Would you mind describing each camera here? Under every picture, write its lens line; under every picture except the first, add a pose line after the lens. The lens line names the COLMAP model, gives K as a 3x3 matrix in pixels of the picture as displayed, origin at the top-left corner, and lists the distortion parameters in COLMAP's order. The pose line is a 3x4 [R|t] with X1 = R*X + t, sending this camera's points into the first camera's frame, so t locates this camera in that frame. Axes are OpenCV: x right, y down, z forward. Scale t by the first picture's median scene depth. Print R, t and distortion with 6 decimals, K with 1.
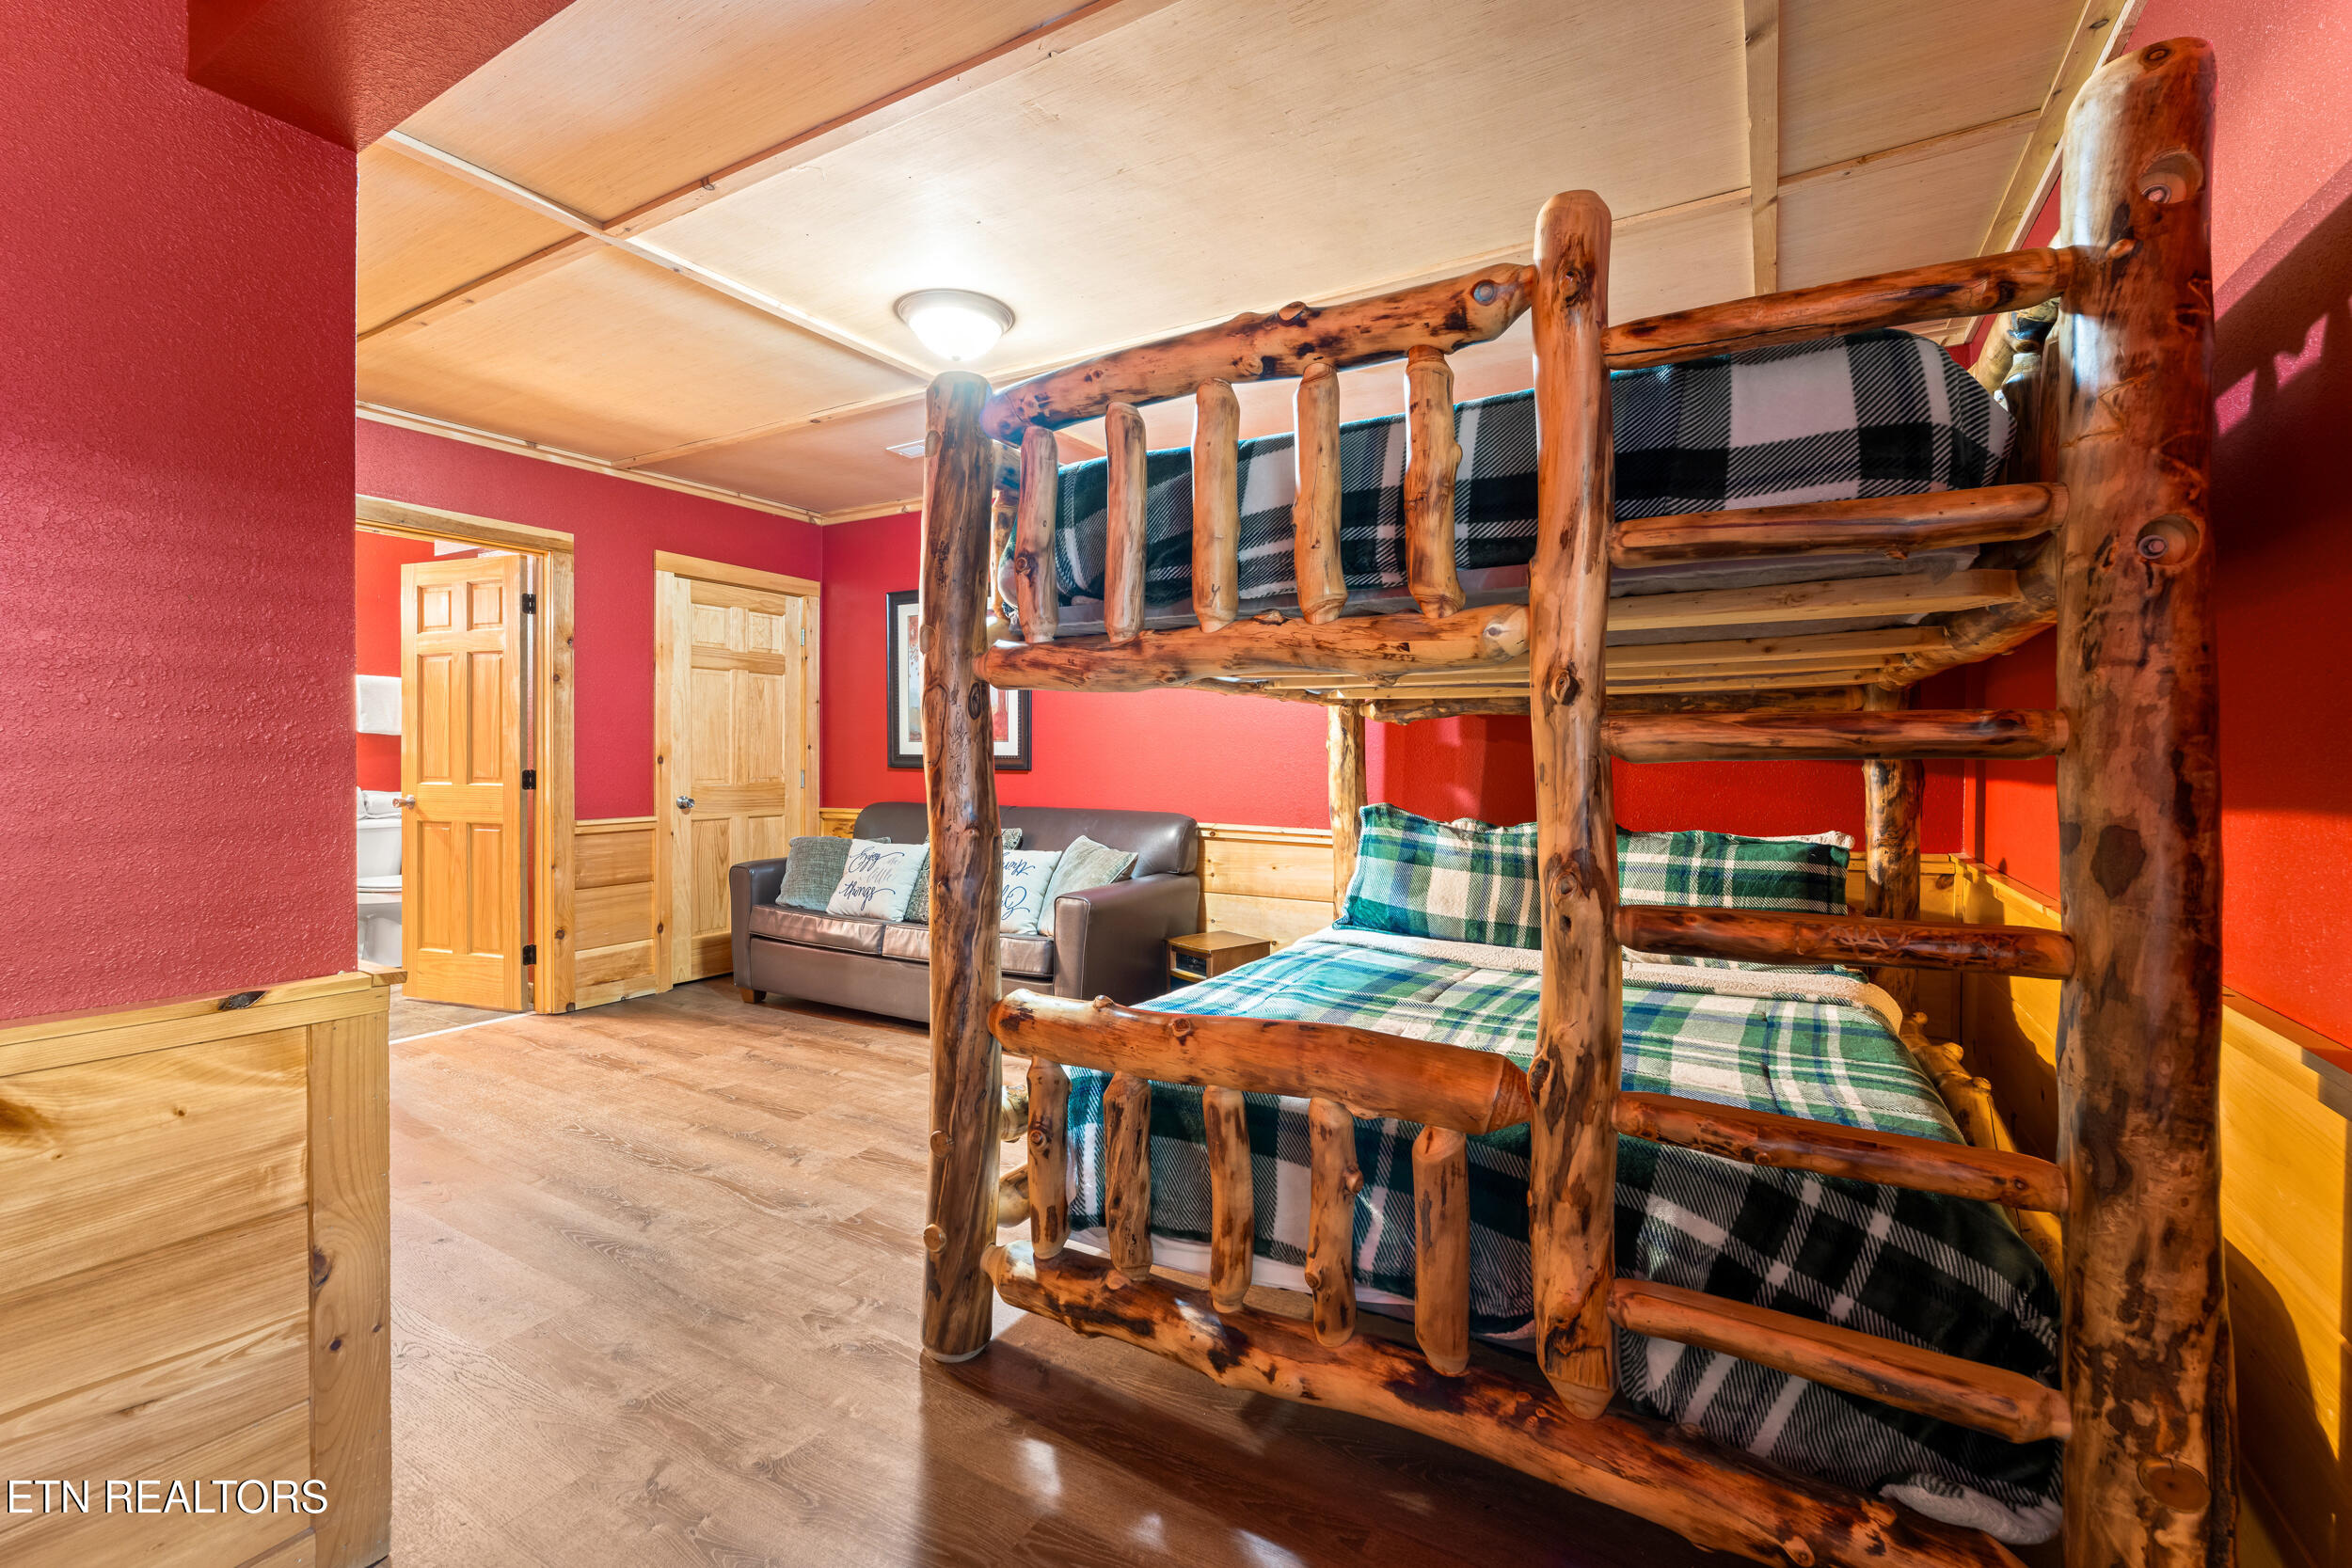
lens RADIAL K [[1004.3, 0, 1174.0], [0, 1004.3, 752.4], [0, 0, 1]] dist [0.000307, -0.000007]
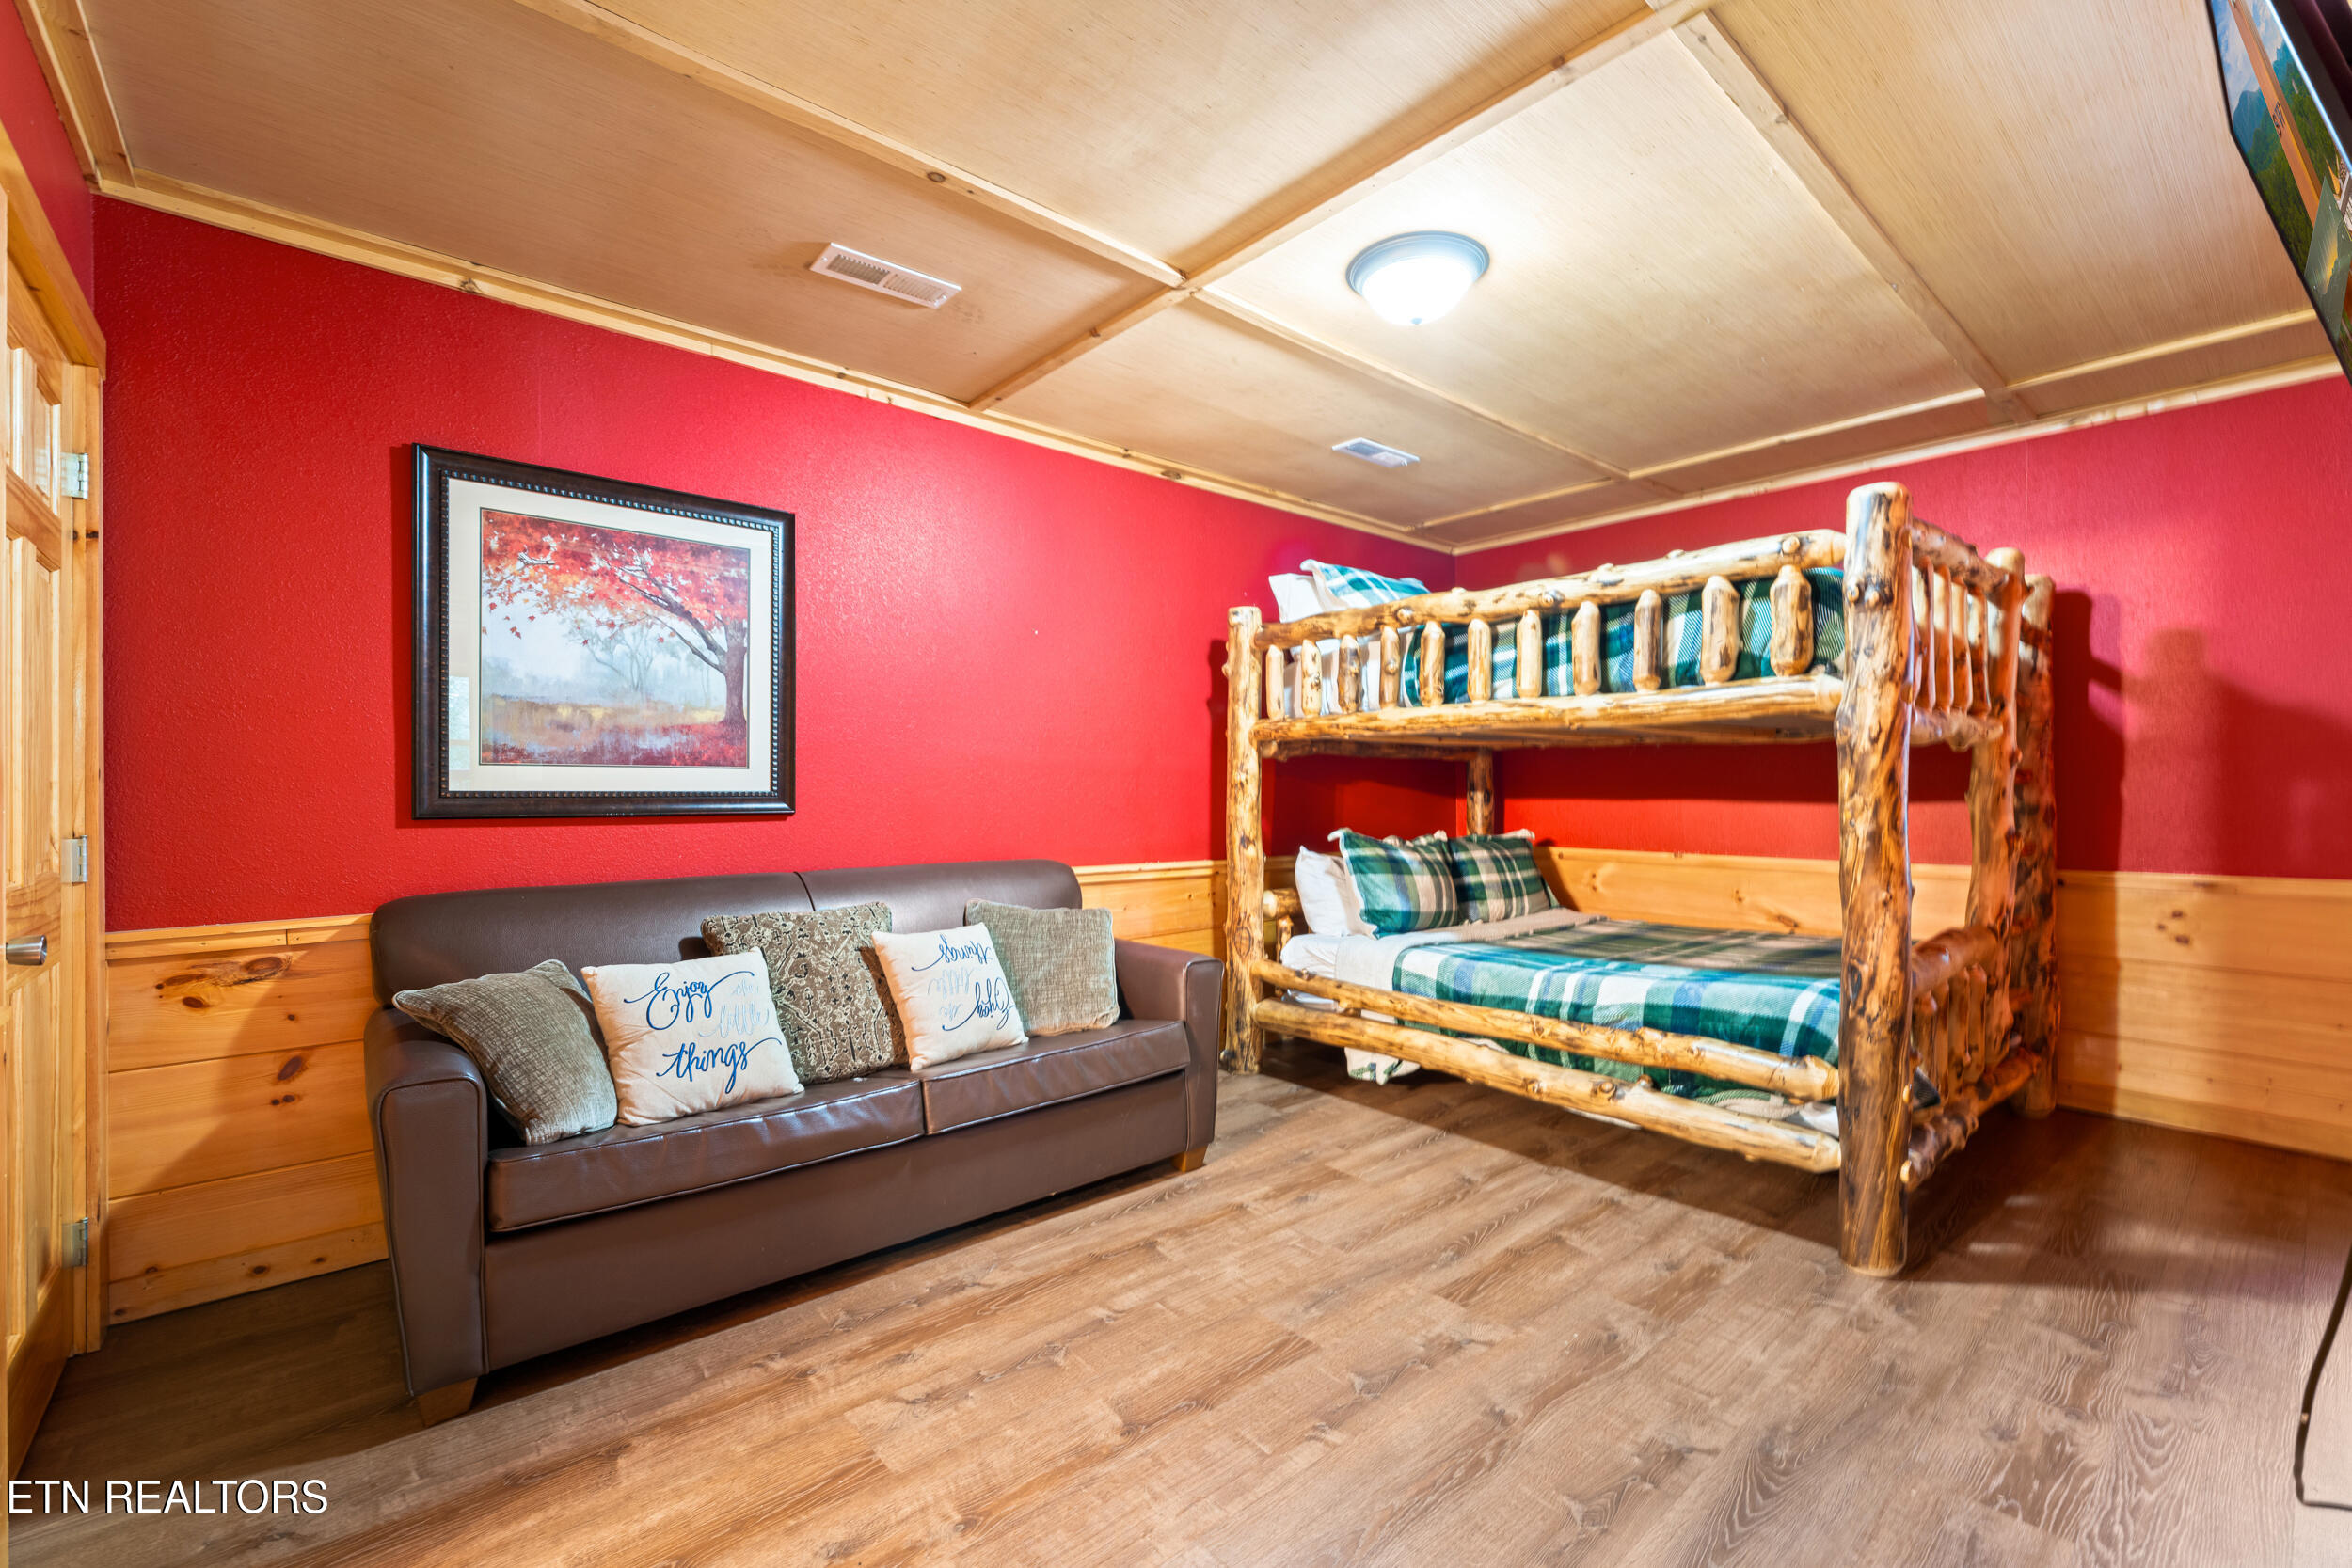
lens RADIAL K [[995.9, 0, 1176.0], [0, 995.9, 784.0], [0, 0, 1]] dist [-0.001175, -0.000108]
pose [[0.322504, -0.000763, 0.946568, -0.991572], [-0.000303, 1.000000, 0.000909, -0.003287], [-0.946568, -0.000580, 0.322504, 0.847345]]
